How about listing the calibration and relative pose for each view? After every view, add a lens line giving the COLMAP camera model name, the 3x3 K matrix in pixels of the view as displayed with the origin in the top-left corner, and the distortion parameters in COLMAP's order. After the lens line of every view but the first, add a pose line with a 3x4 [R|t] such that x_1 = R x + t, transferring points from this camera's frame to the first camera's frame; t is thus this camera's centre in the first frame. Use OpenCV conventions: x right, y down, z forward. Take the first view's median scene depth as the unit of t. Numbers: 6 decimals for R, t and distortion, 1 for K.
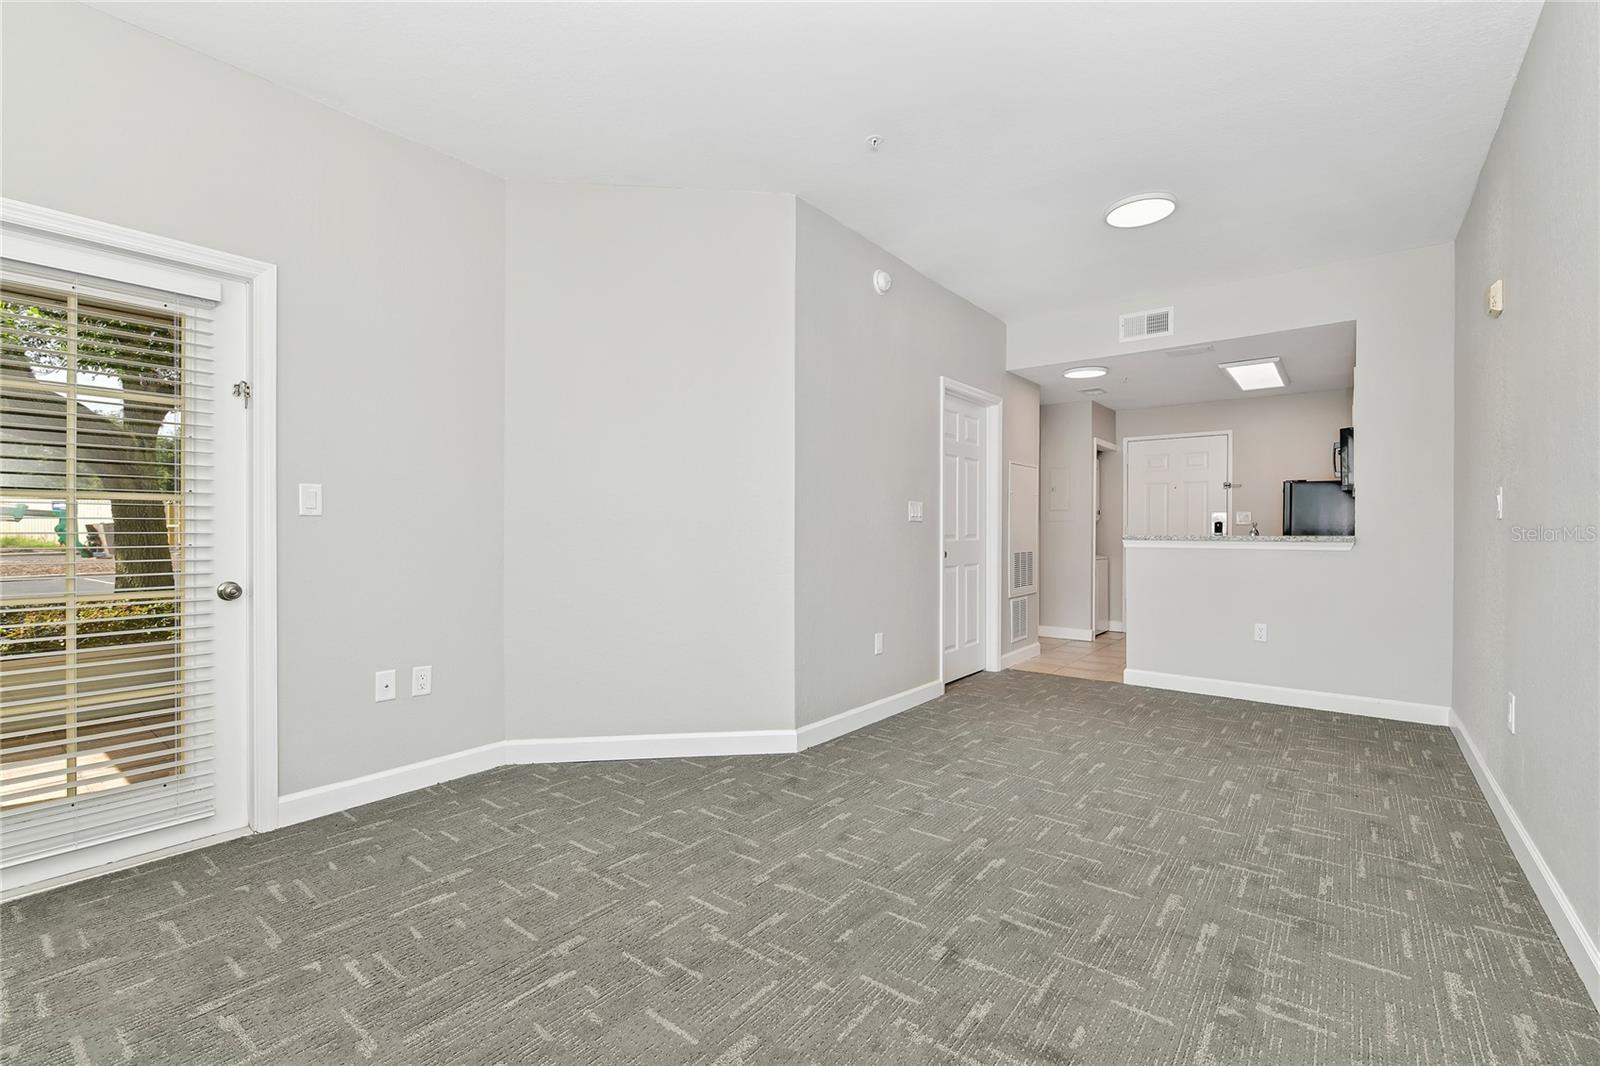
lens RADIAL K [[695.5, 0, 804.7], [0, 695.5, 525.2], [0, 0, 1]] dist [0.000364, -0.000312]
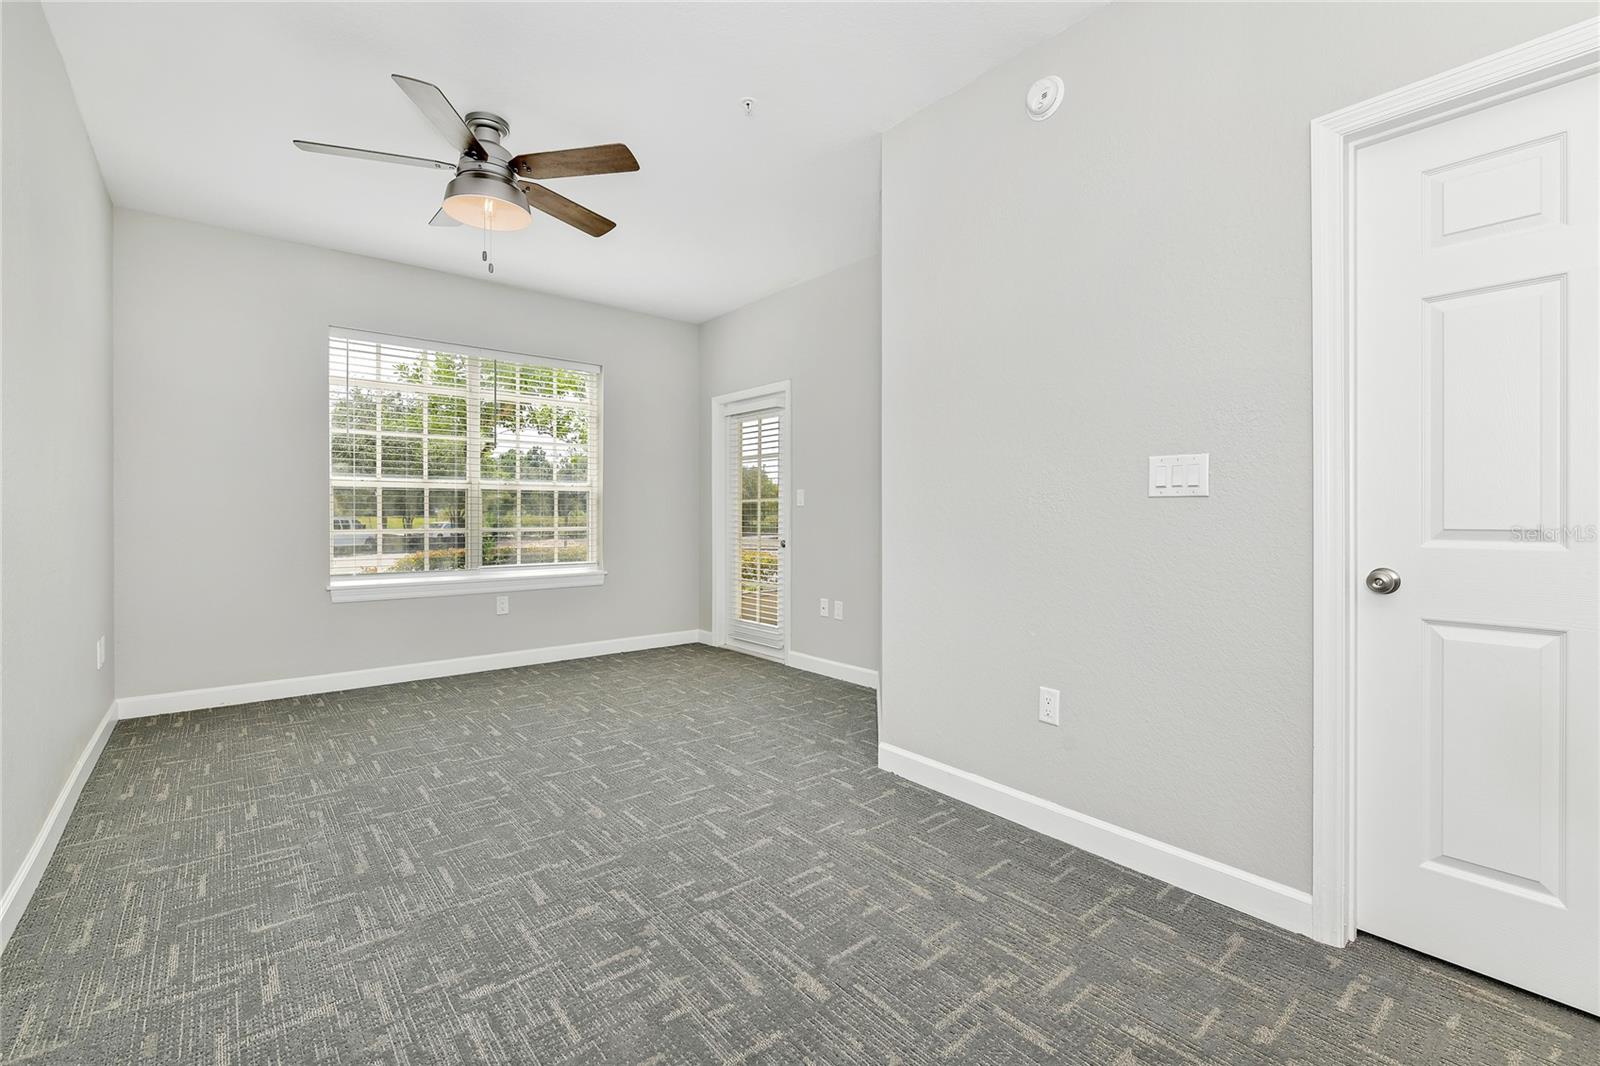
lens RADIAL K [[693.3, 0, 805.9], [0, 693.3, 518.1], [0, 0, 1]] dist [-0.000085, -0.000010]
pose [[-0.211414, -0.000013, -0.977397, 1.021433], [0.000383, 1.000000, -0.000096, 0.016628], [0.977396, -0.000394, -0.211414, 1.303415]]
